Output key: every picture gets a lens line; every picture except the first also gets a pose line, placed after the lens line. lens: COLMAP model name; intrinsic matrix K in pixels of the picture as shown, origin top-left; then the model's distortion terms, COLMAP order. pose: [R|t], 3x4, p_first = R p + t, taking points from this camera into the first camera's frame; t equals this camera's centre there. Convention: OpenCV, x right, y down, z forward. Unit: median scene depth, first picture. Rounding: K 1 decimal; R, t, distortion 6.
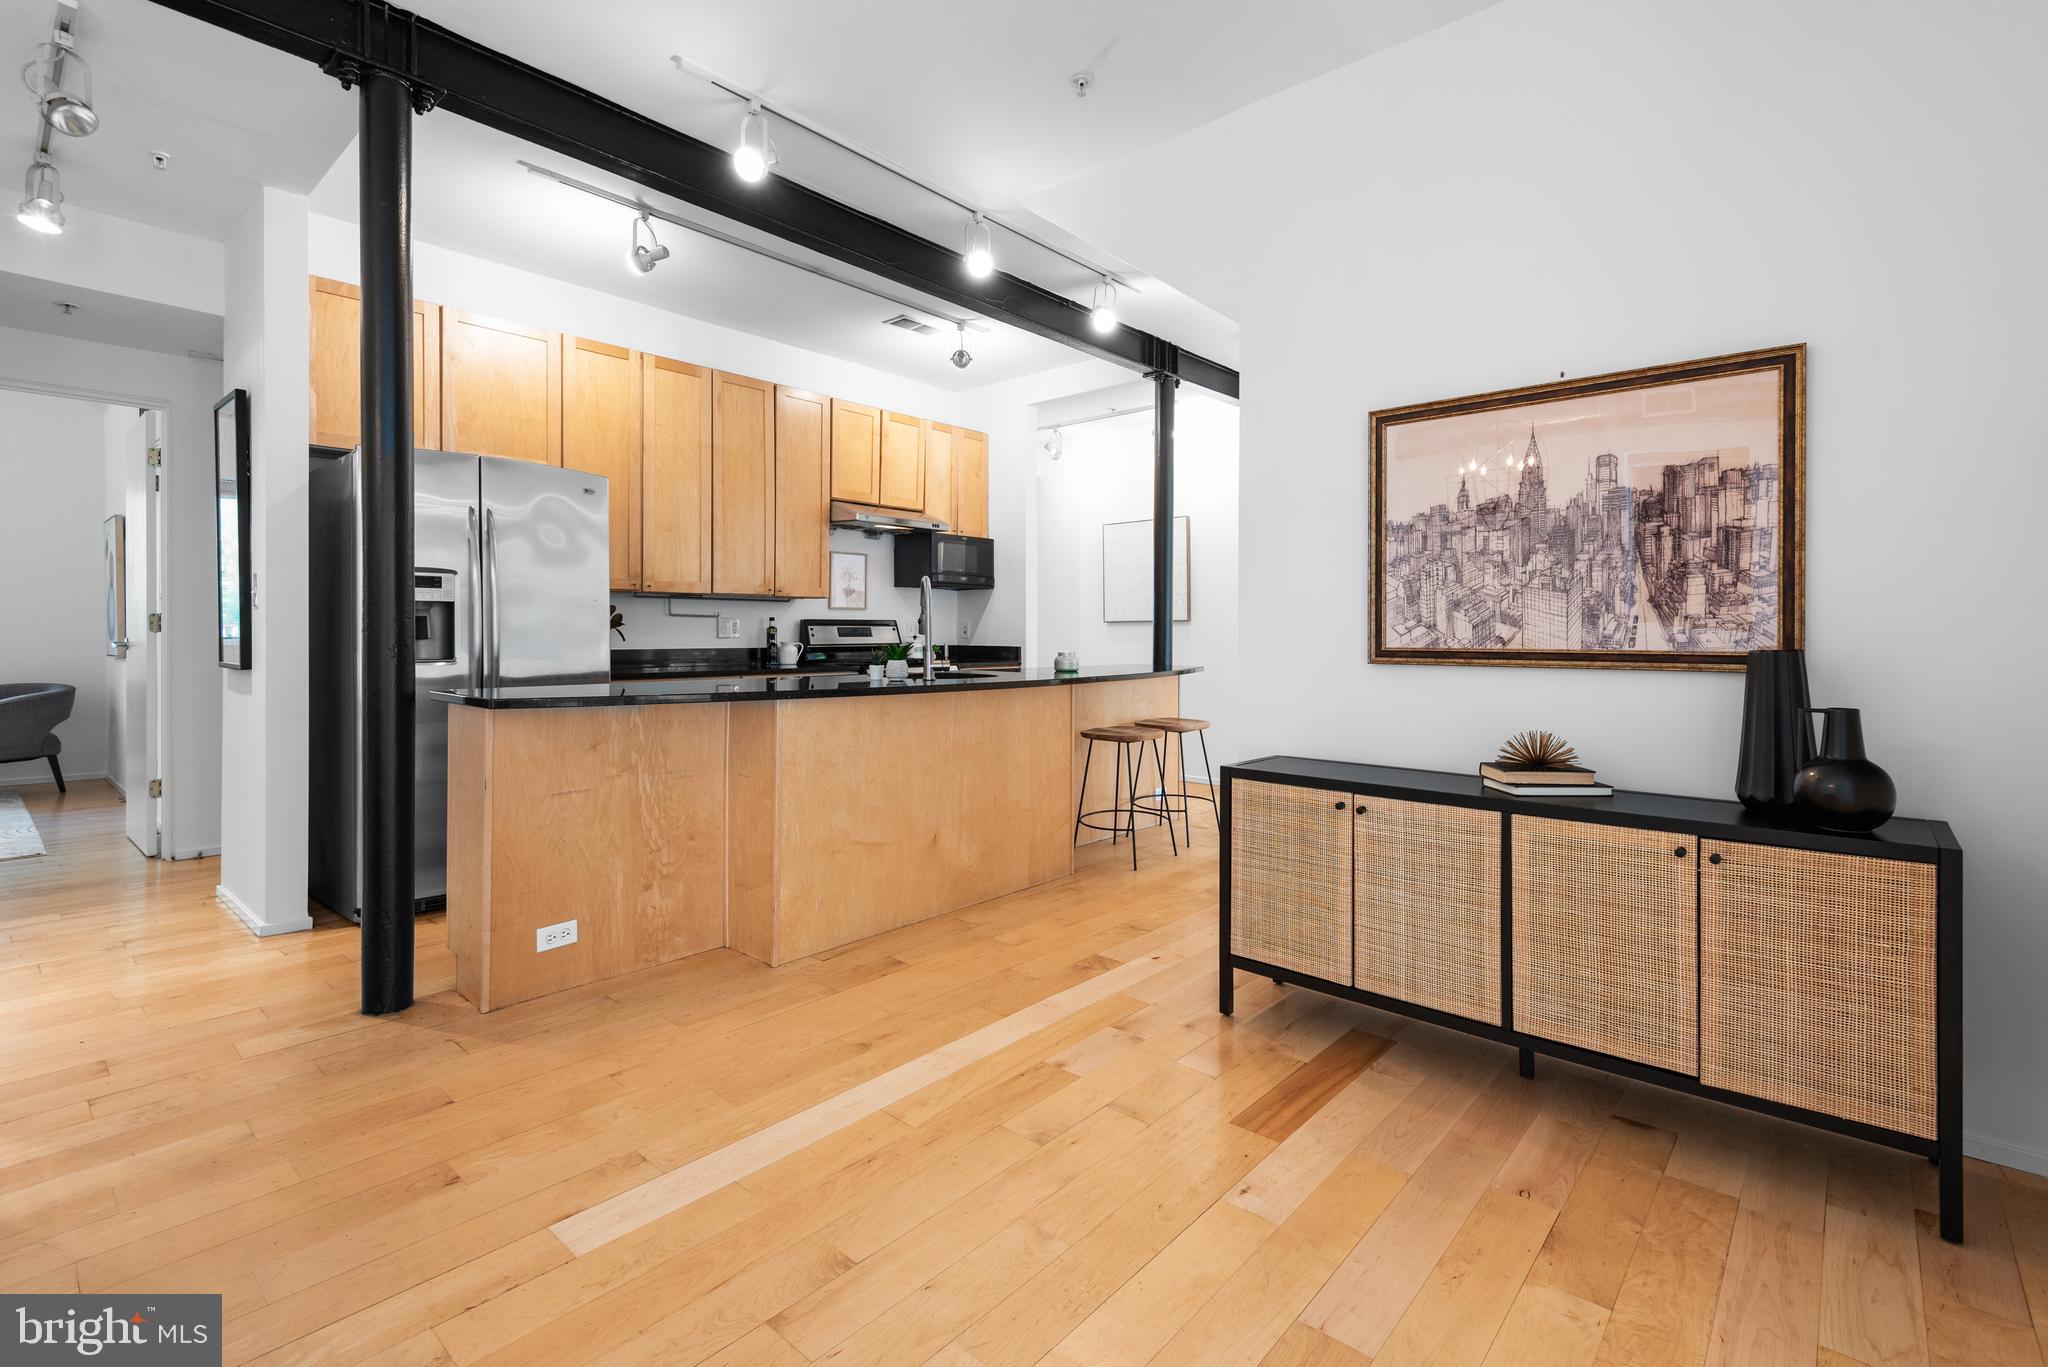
lens RADIAL K [[924.3, 0, 1053.7], [0, 924.3, 627.4], [0, 0, 1]] dist [0.032949, -0.019082]
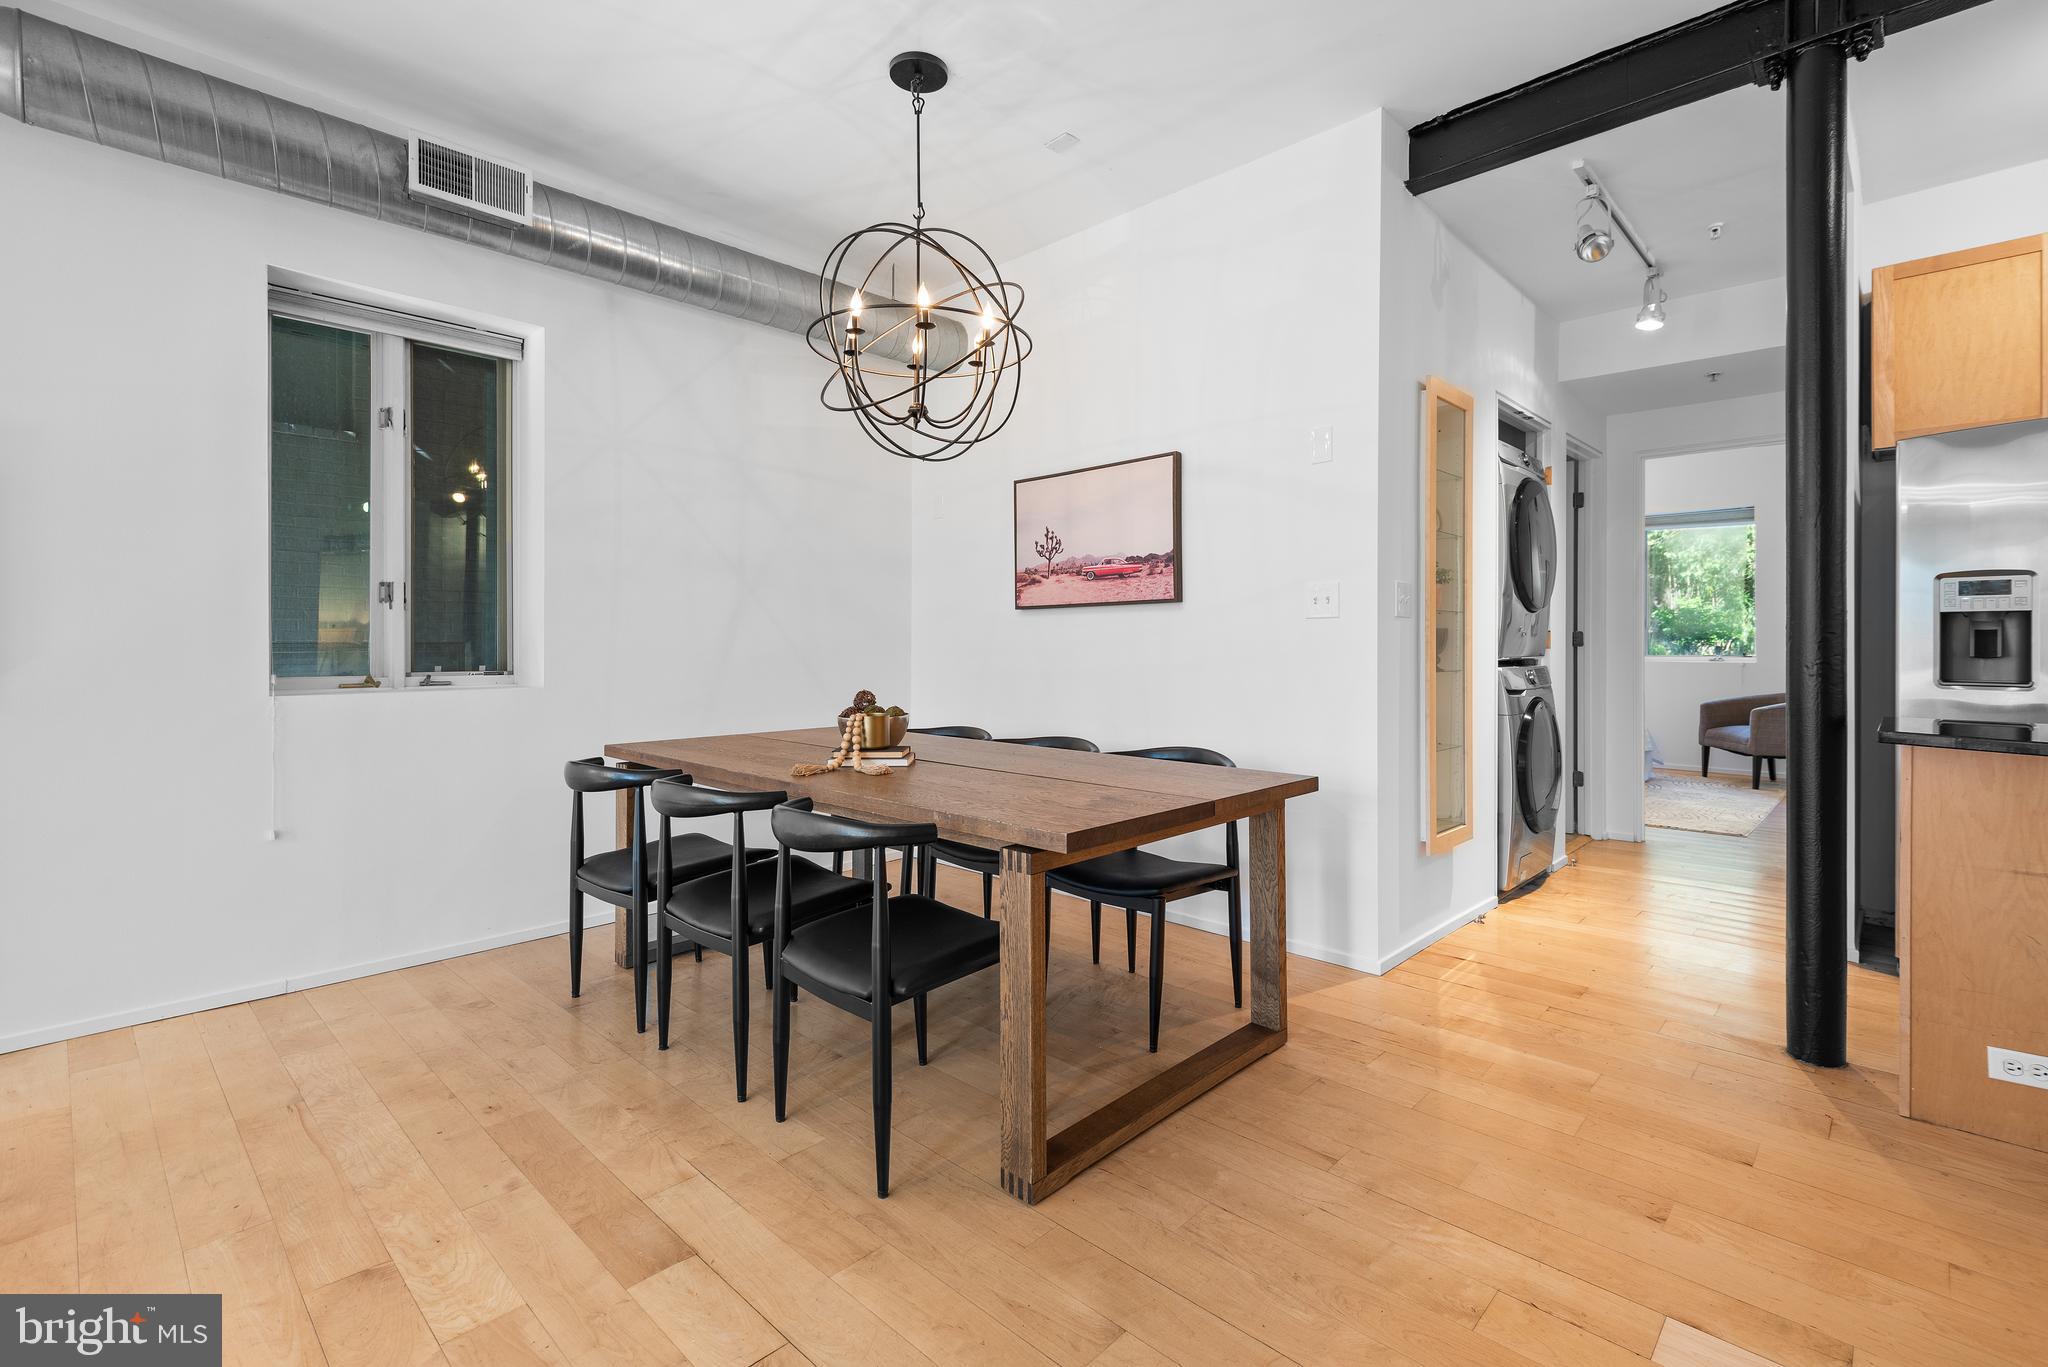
lens RADIAL K [[919.5, 0, 1054.1], [0, 919.5, 647.7], [0, 0, 1]] dist [0.028250, -0.010014]
pose [[-0.044561, -0.000084, -0.999007, 0.245379], [0.001872, 0.999998, -0.000167, 0.002415], [0.999005, -0.001877, -0.044561, 0.302243]]
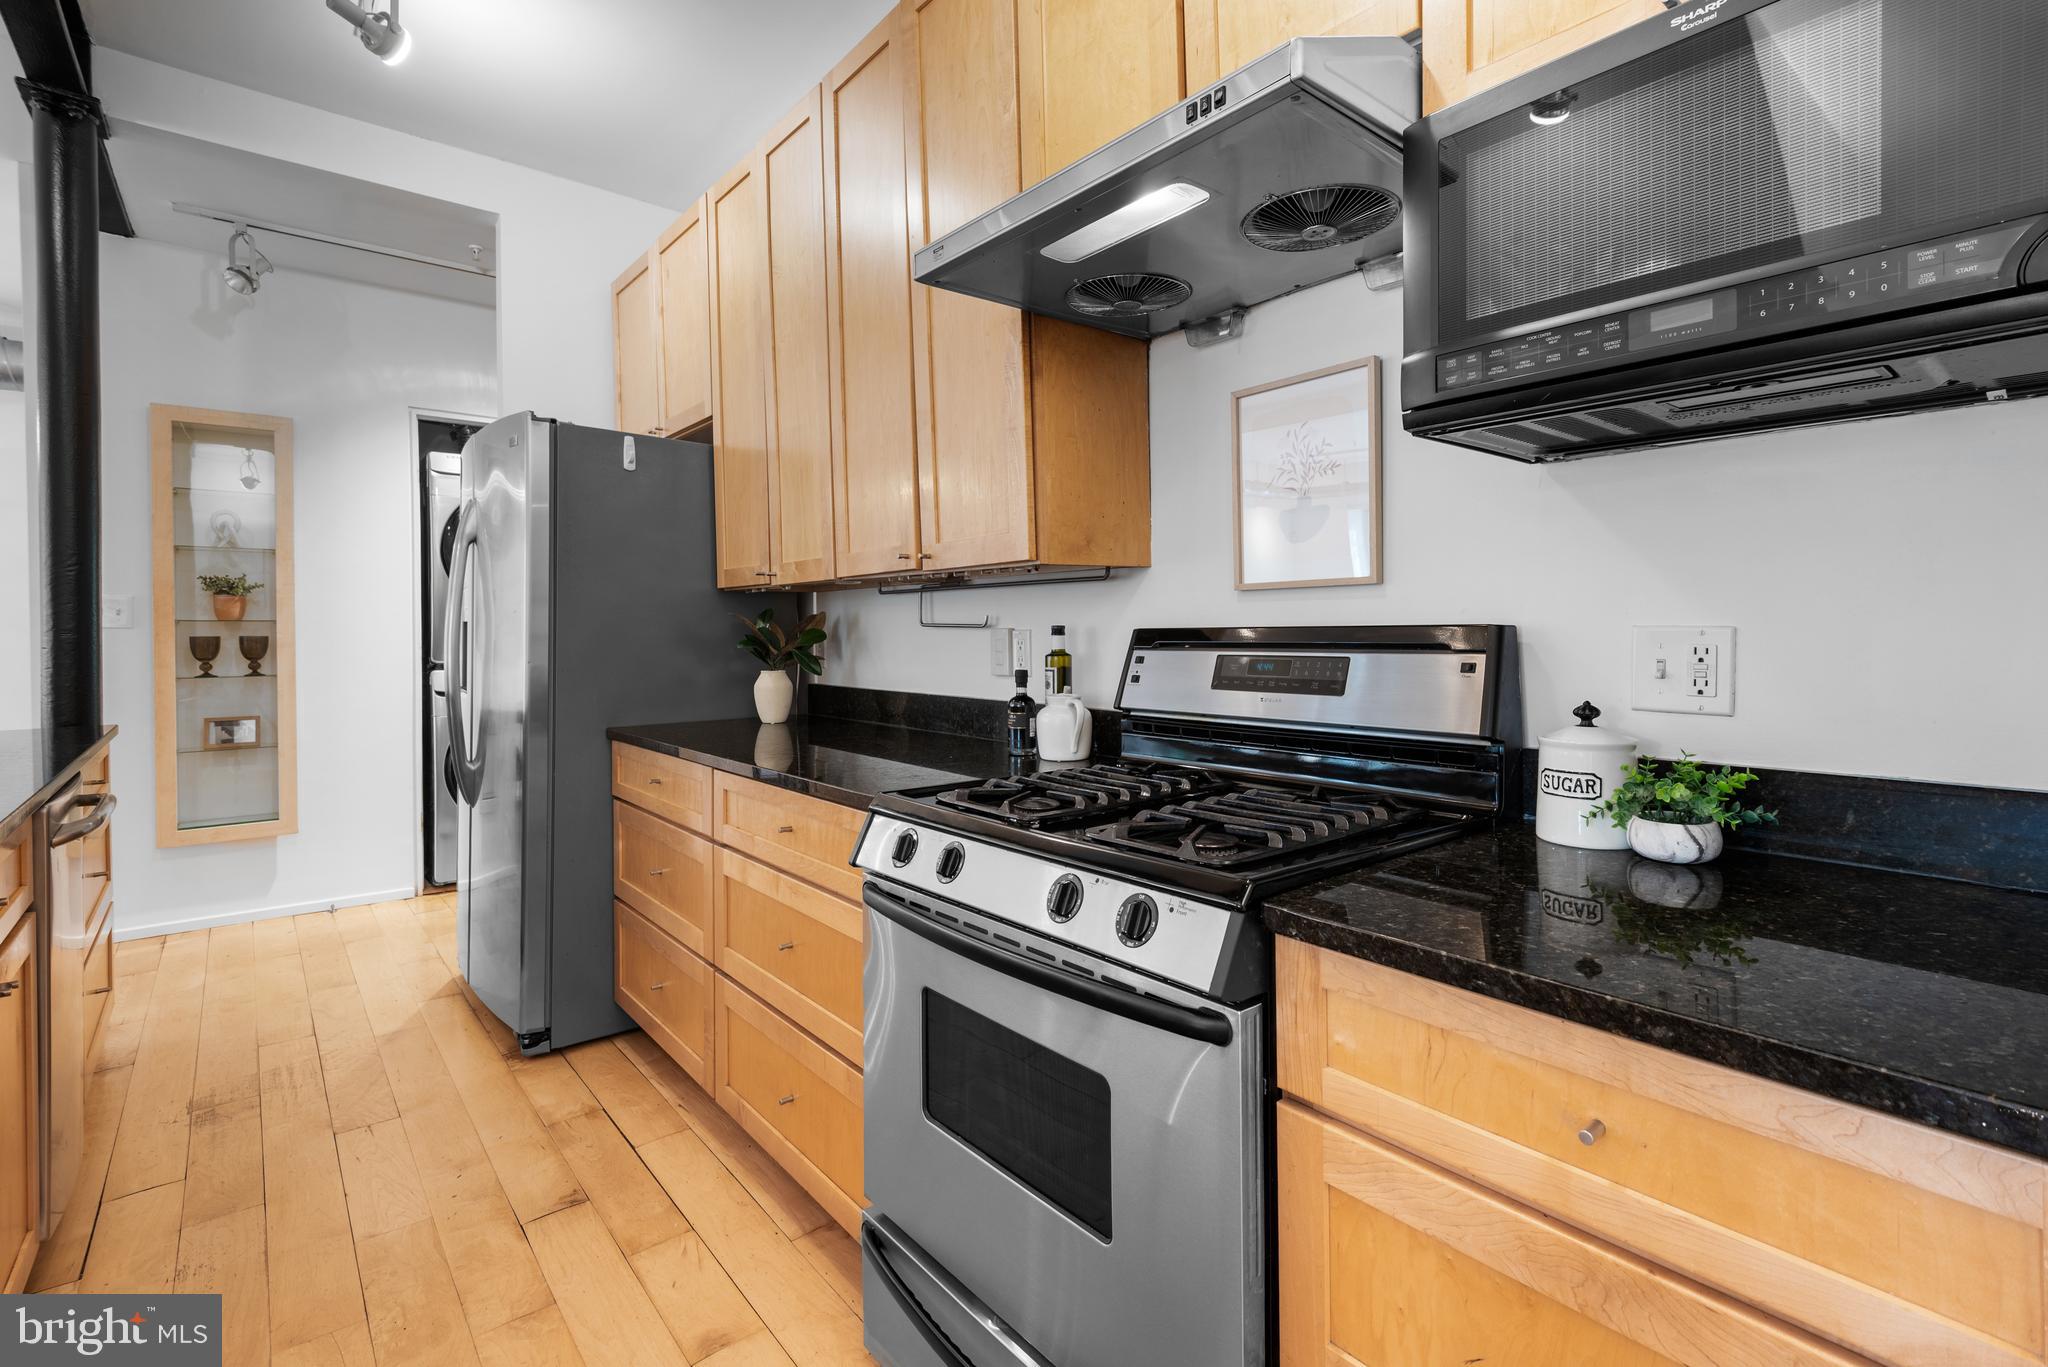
lens RADIAL K [[941.7, 0, 1062.1], [0, 941.7, 638.5], [0, 0, 1]] dist [0.004880, 0.000024]
pose [[-0.144410, 0.005525, -0.989502, 0.139346], [0.008299, 0.999956, 0.004373, -0.015860], [0.989483, -0.007580, -0.144450, 2.239634]]
